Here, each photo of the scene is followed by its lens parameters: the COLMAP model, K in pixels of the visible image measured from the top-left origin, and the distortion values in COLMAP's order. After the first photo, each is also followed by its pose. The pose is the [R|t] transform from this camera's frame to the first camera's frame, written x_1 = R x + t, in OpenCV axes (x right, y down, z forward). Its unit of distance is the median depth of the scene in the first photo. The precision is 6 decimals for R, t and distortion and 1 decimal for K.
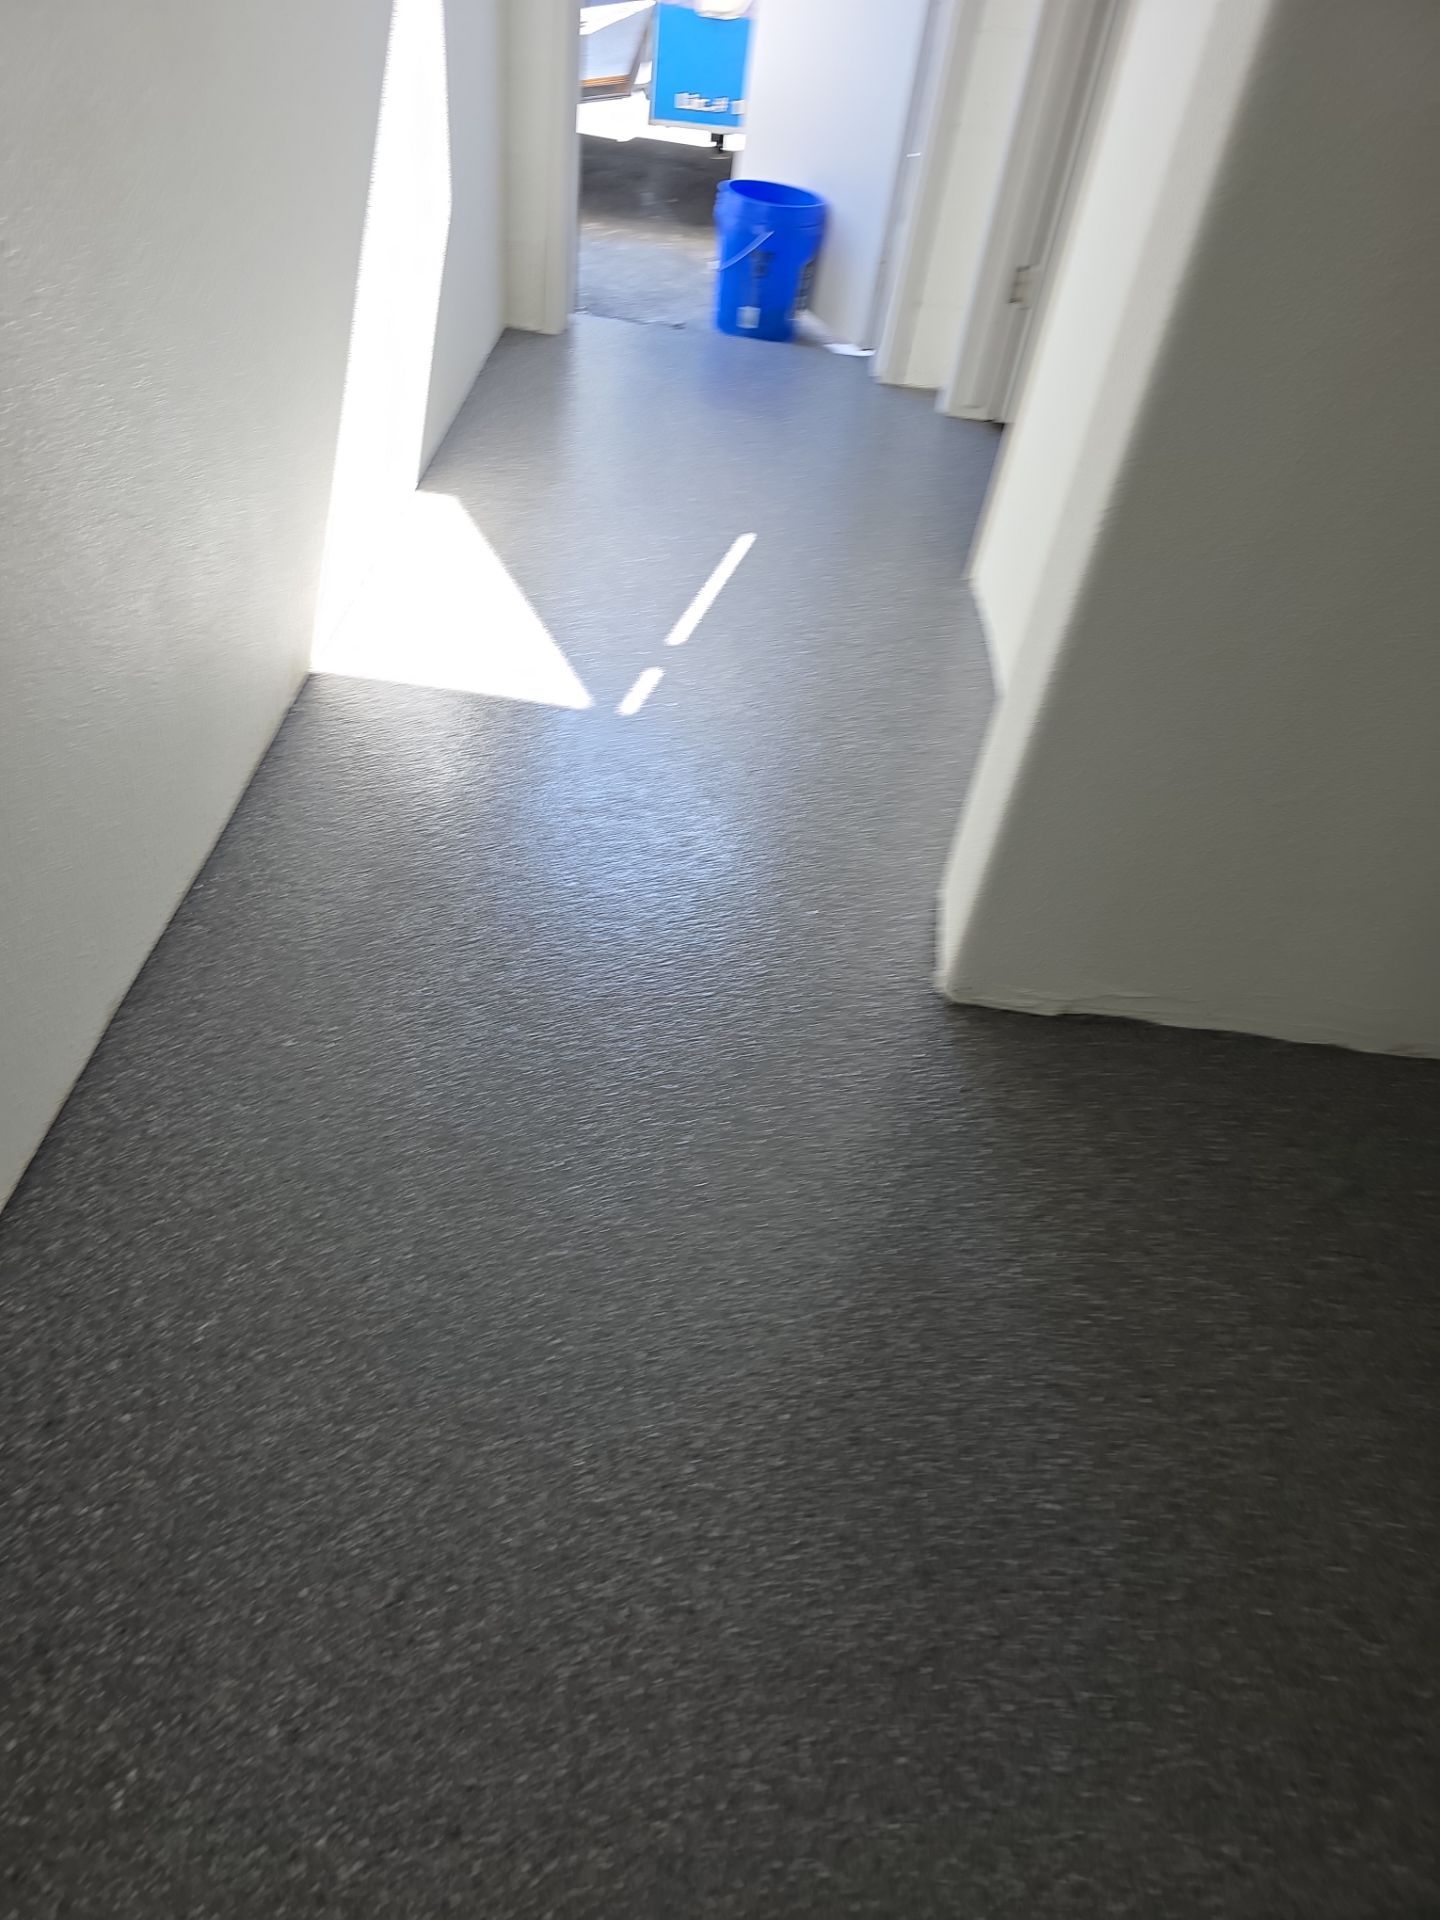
lens RADIAL K [[1295.5, 0, 720.0], [0, 1295.5, 960.0], [0, 0, 1]] dist [0.043998, -0.018880]
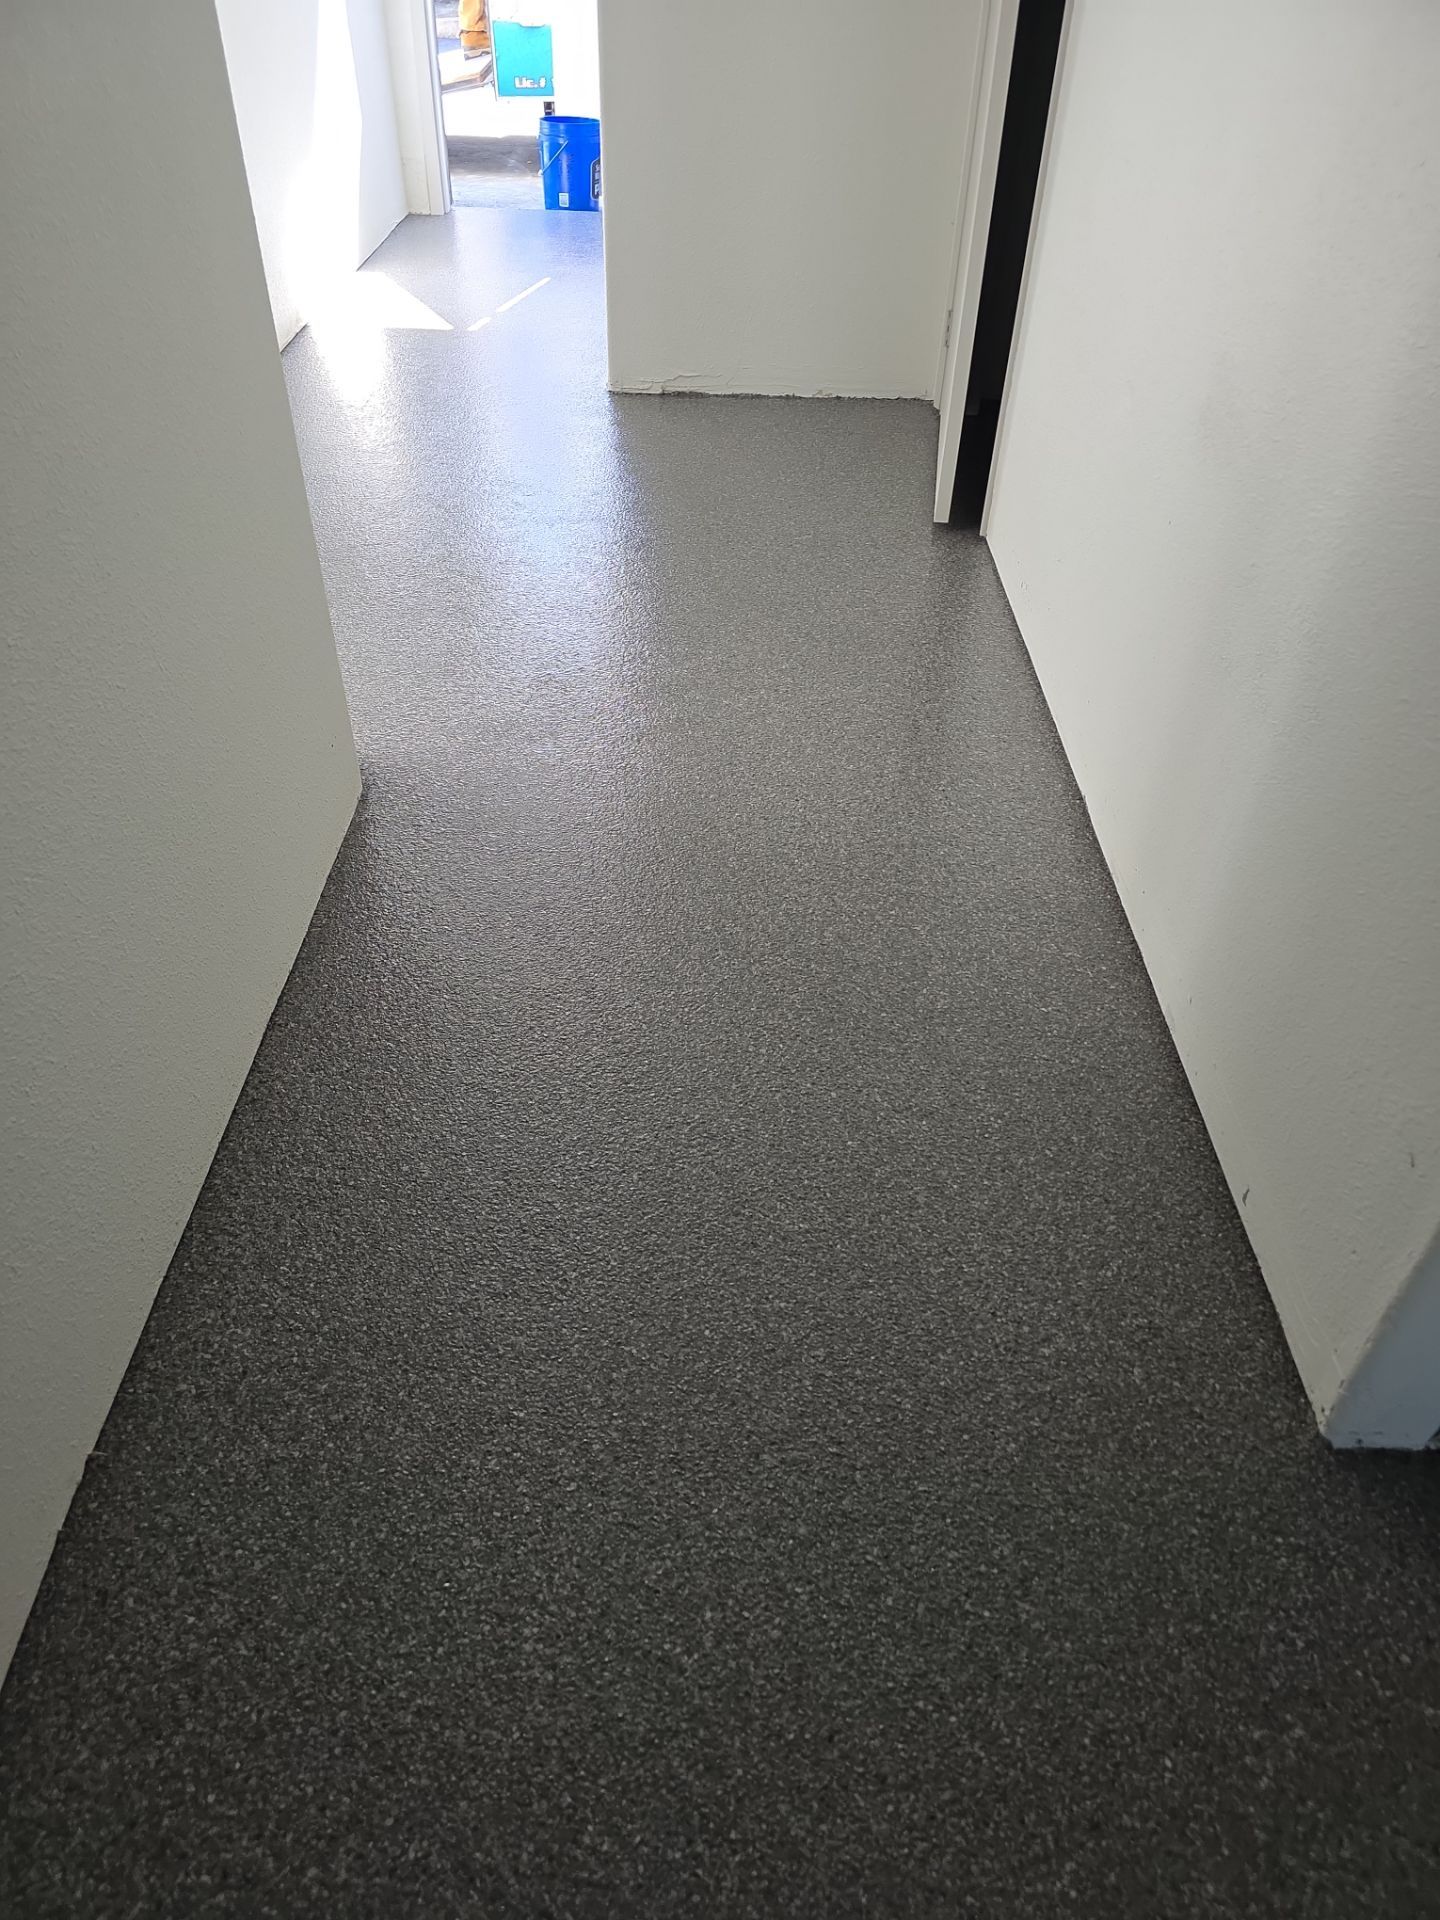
lens RADIAL K [[1295.5, 0, 720.0], [0, 1295.5, 960.0], [0, 0, 1]] dist [0.043998, -0.018880]
pose [[0.993890, -0.108297, -0.021296, 0.147729], [0.106886, 0.992525, -0.058908, 0.568060], [0.027517, 0.056271, 0.998036, -0.575164]]
